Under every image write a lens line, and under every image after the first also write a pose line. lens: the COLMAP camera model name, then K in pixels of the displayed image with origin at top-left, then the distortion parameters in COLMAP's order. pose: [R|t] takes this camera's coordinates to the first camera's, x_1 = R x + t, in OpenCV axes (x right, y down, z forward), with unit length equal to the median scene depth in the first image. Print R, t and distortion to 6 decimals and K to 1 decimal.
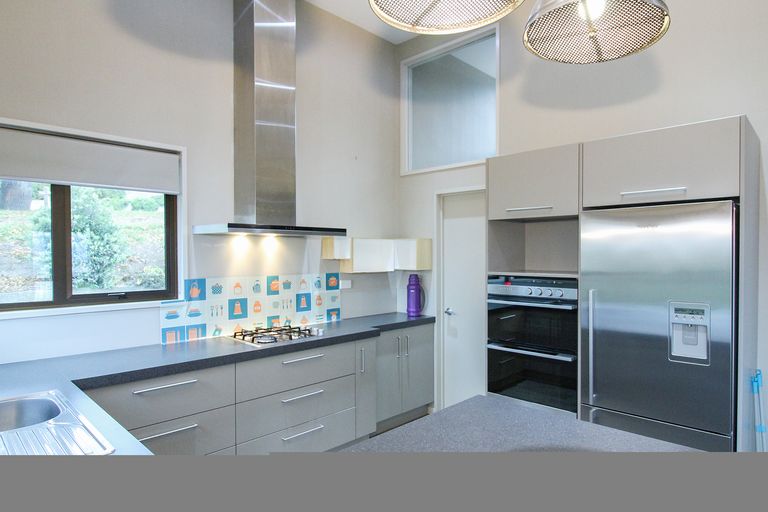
lens RADIAL K [[445.1, 0, 384.4], [0, 445.1, 260.6], [0, 0, 1]] dist [-0.003533, -0.002094]
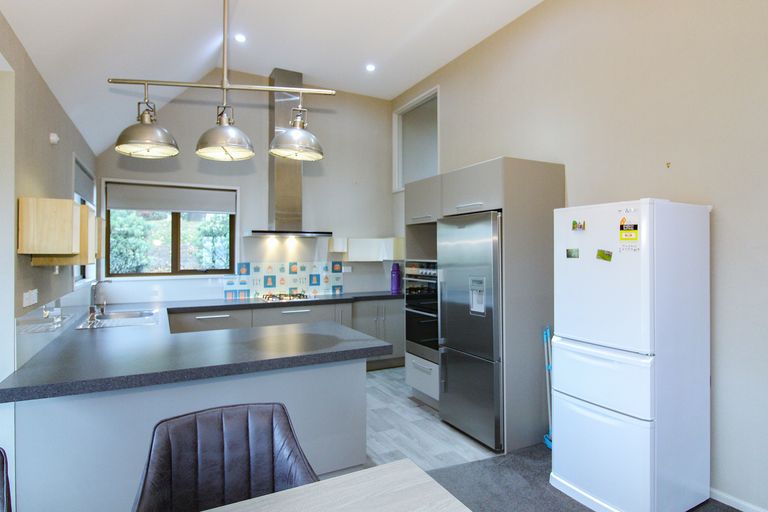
lens RADIAL K [[445.1, 0, 384.6], [0, 445.1, 251.1], [0, 0, 1]] dist [-0.003533, -0.002094]
pose [[0.941574, -0.001681, -0.336803, 0.609772], [-0.005340, 0.999787, -0.019918, 0.024768], [0.336765, 0.020553, 0.941364, -0.401948]]
